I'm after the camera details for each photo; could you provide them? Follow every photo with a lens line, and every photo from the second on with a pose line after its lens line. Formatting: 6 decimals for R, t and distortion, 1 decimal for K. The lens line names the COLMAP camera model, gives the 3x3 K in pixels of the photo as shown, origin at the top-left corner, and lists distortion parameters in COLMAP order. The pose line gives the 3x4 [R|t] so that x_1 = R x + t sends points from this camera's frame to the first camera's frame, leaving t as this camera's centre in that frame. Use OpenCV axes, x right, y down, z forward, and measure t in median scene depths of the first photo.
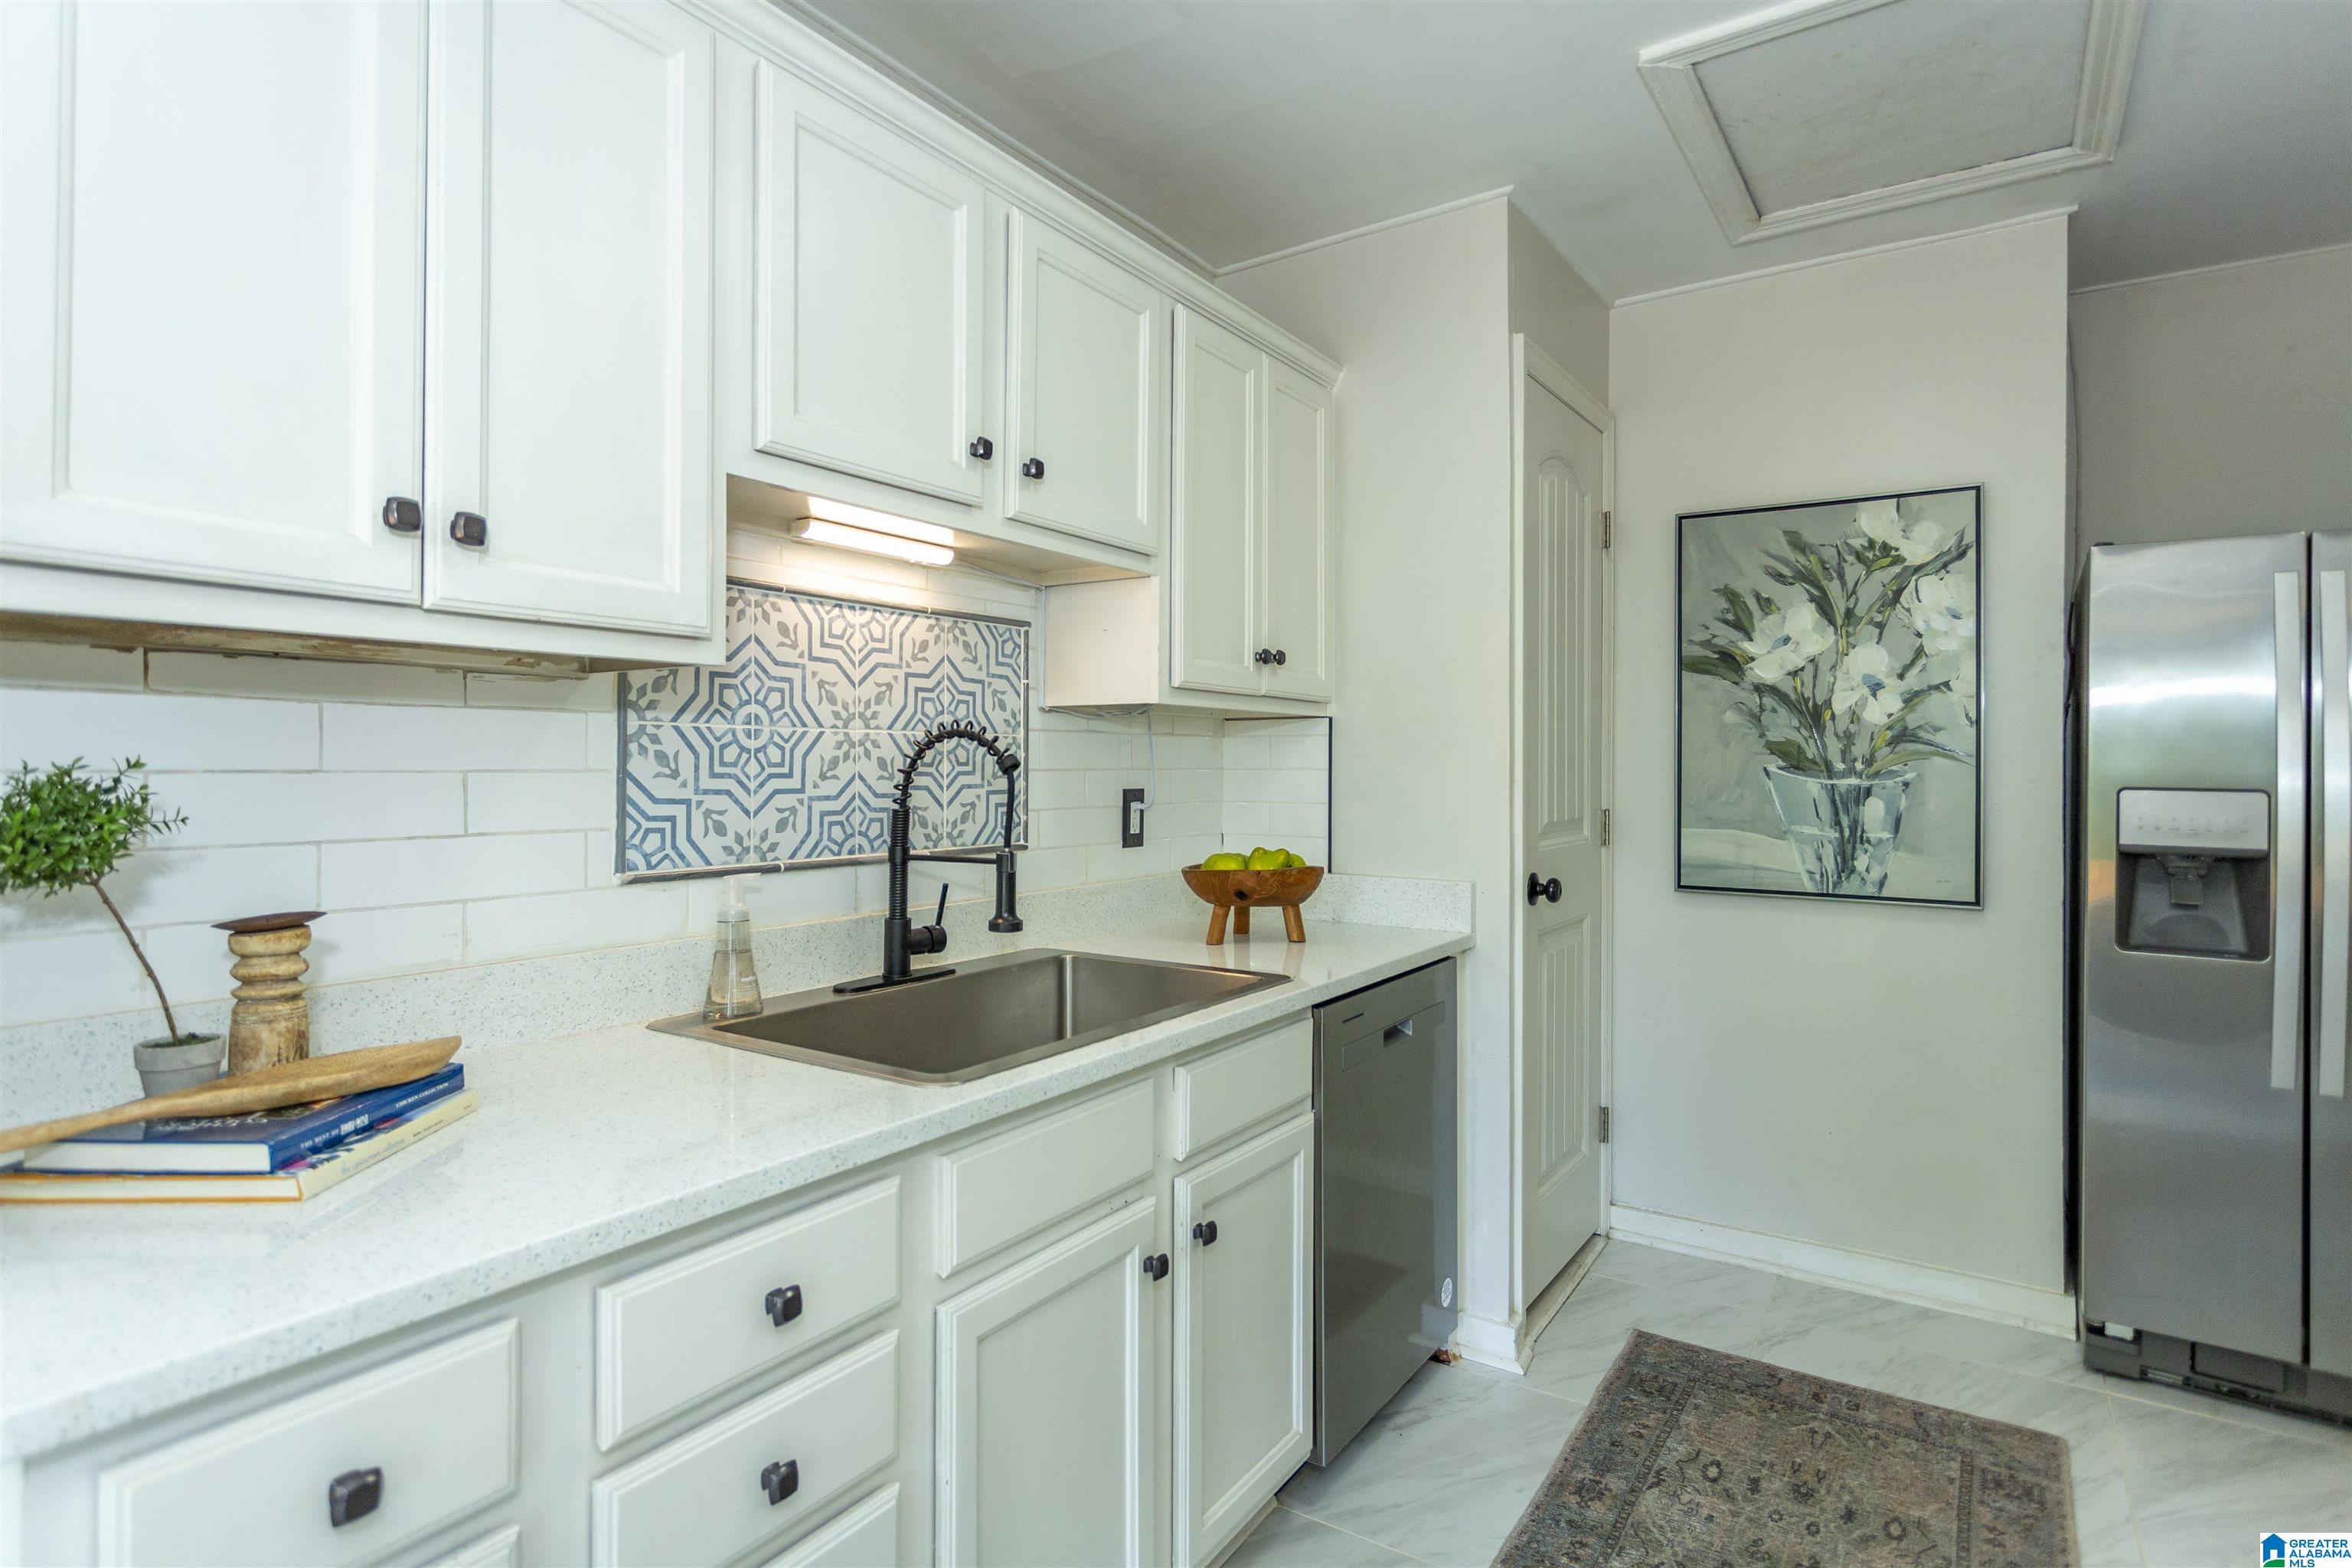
lens RADIAL K [[1208.1, 0, 1163.9], [0, 1208.1, 754.1], [0, 0, 1]] dist [-0.006485, 0.007373]
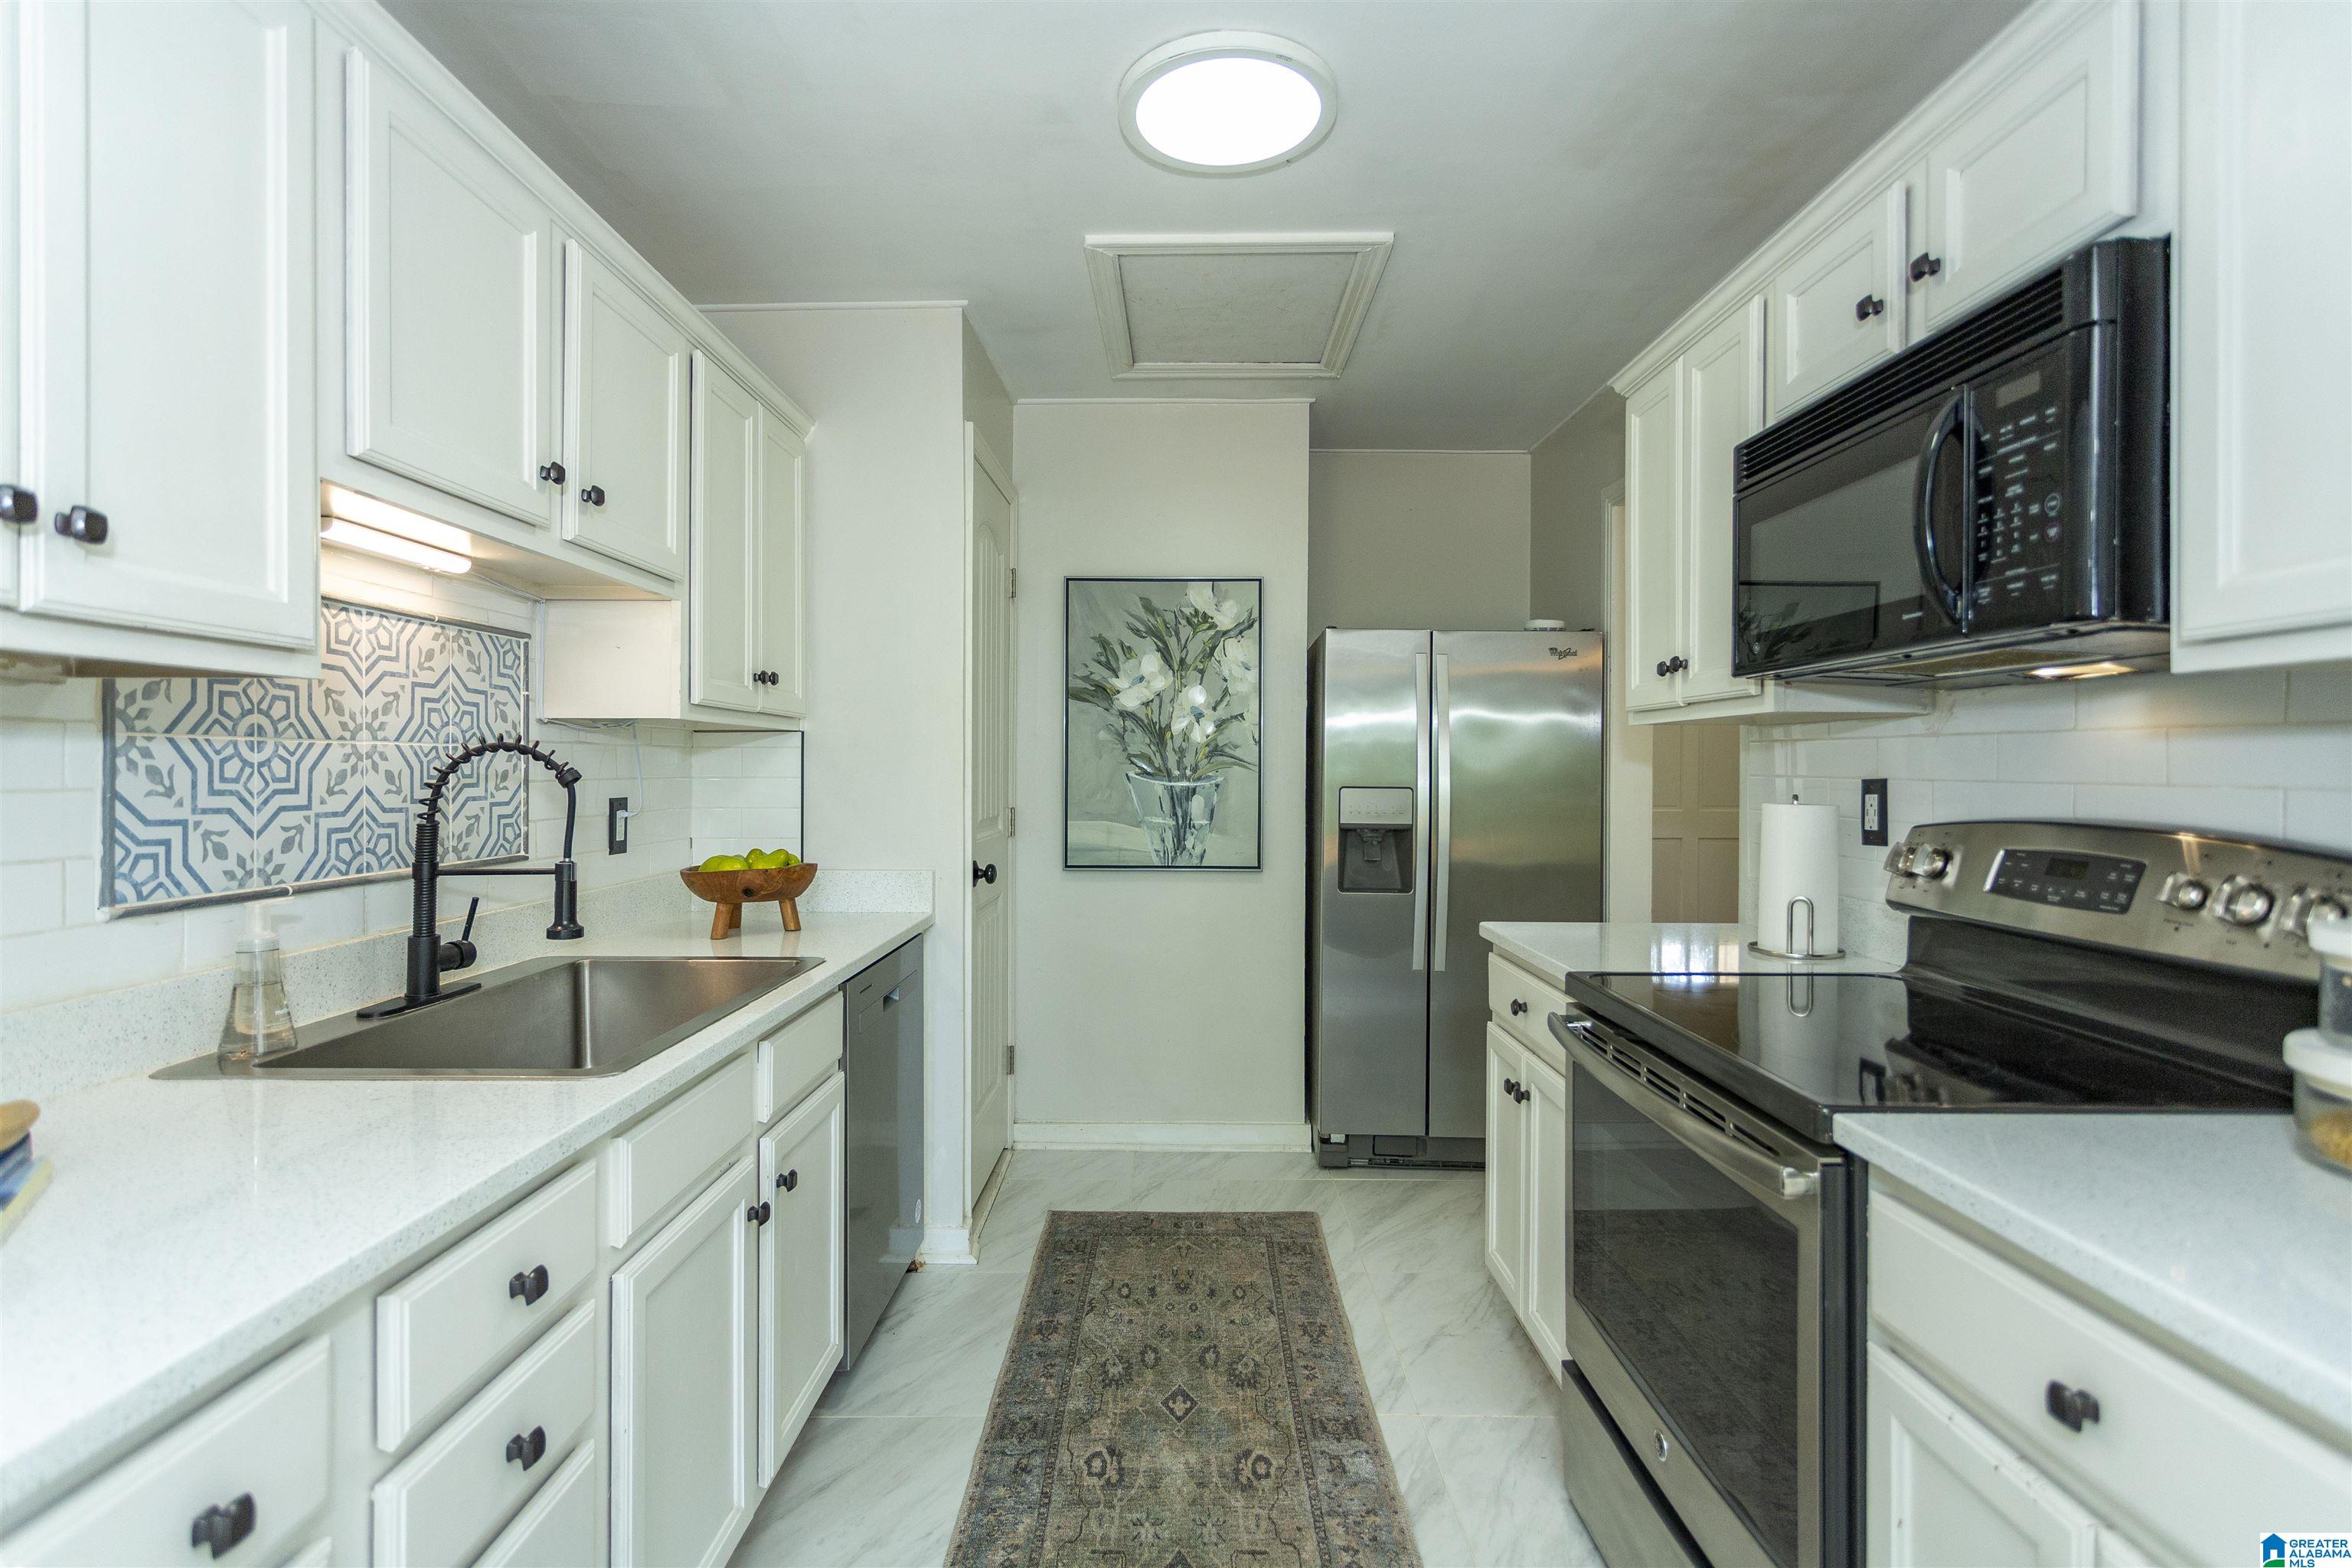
lens RADIAL K [[1111.7, 0, 1170.0], [0, 1111.7, 768.8], [0, 0, 1]] dist [0.000537, 0.001286]
pose [[0.834246, -0.002282, 0.551387, -0.170269], [-0.003682, 0.999946, 0.009708, -0.007868], [-0.551380, -0.010129, 0.834193, -0.062845]]
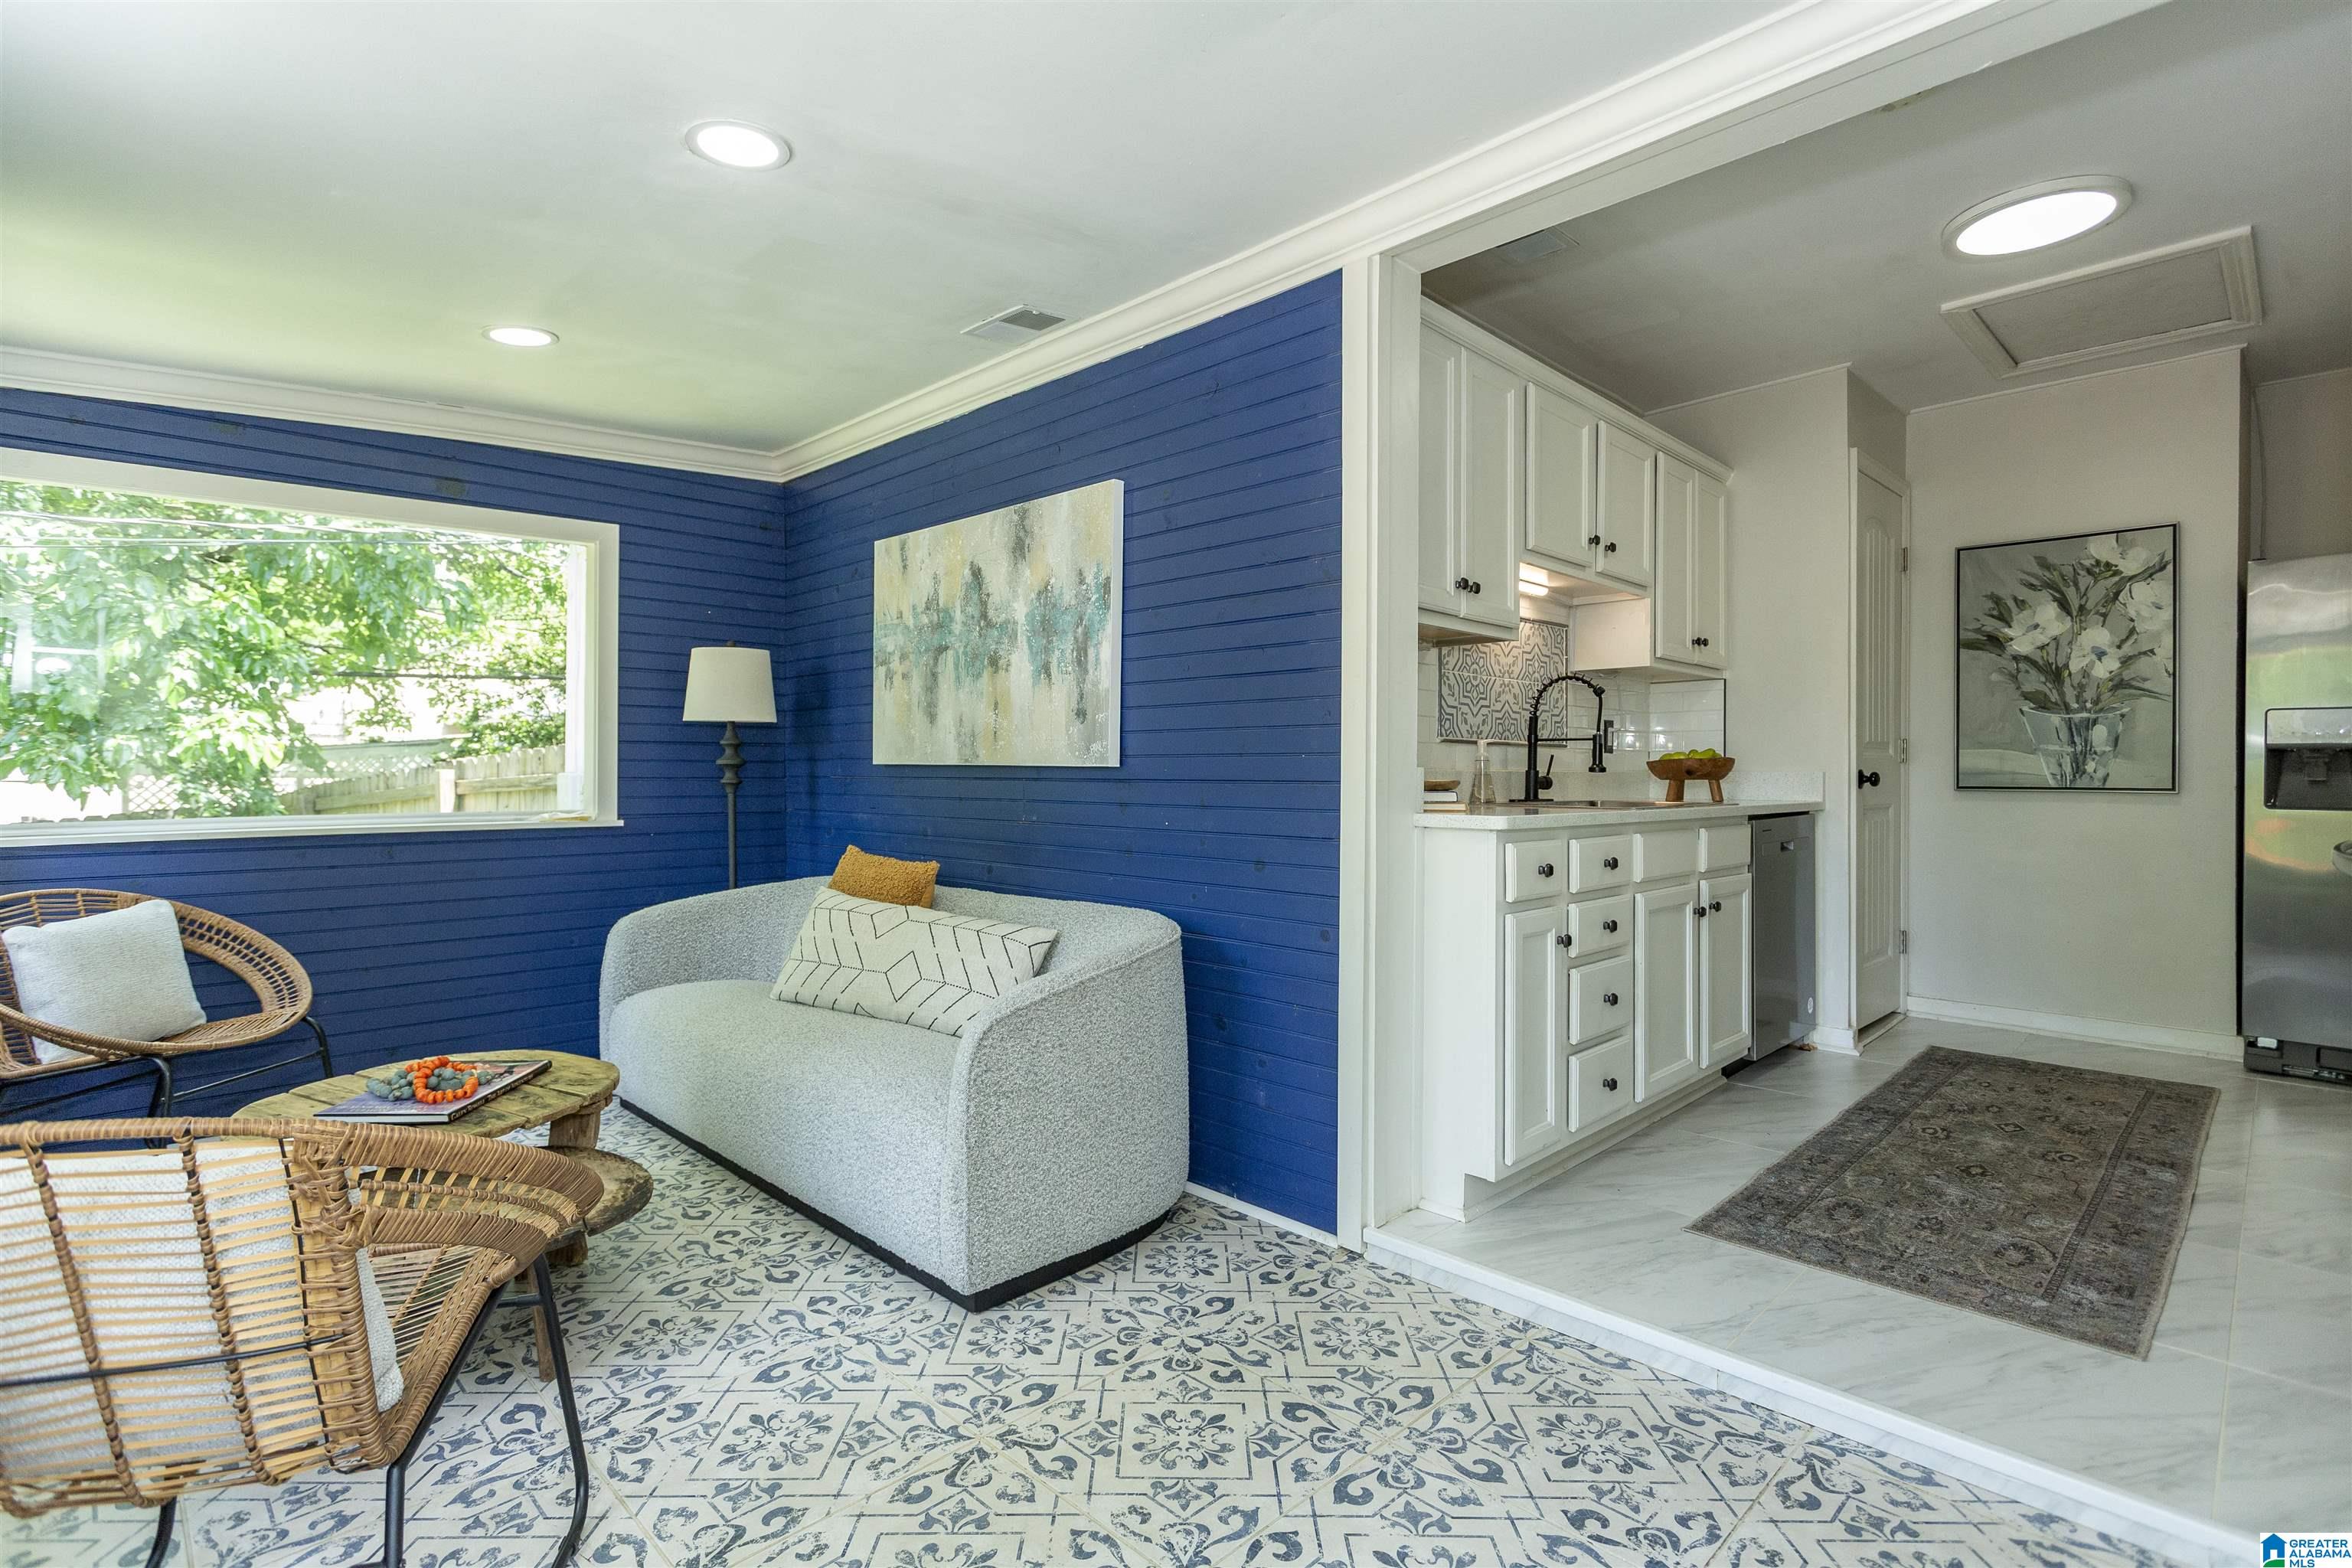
lens RADIAL K [[1105.6, 0, 1167.9], [0, 1105.6, 766.3], [0, 0, 1]] dist [0.003855, 0.000765]
pose [[0.979906, -0.000761, -0.199460, -0.360470], [0.000859, 1.000000, 0.000402, 0.102591], [0.199460, -0.000566, 0.979906, -0.759404]]
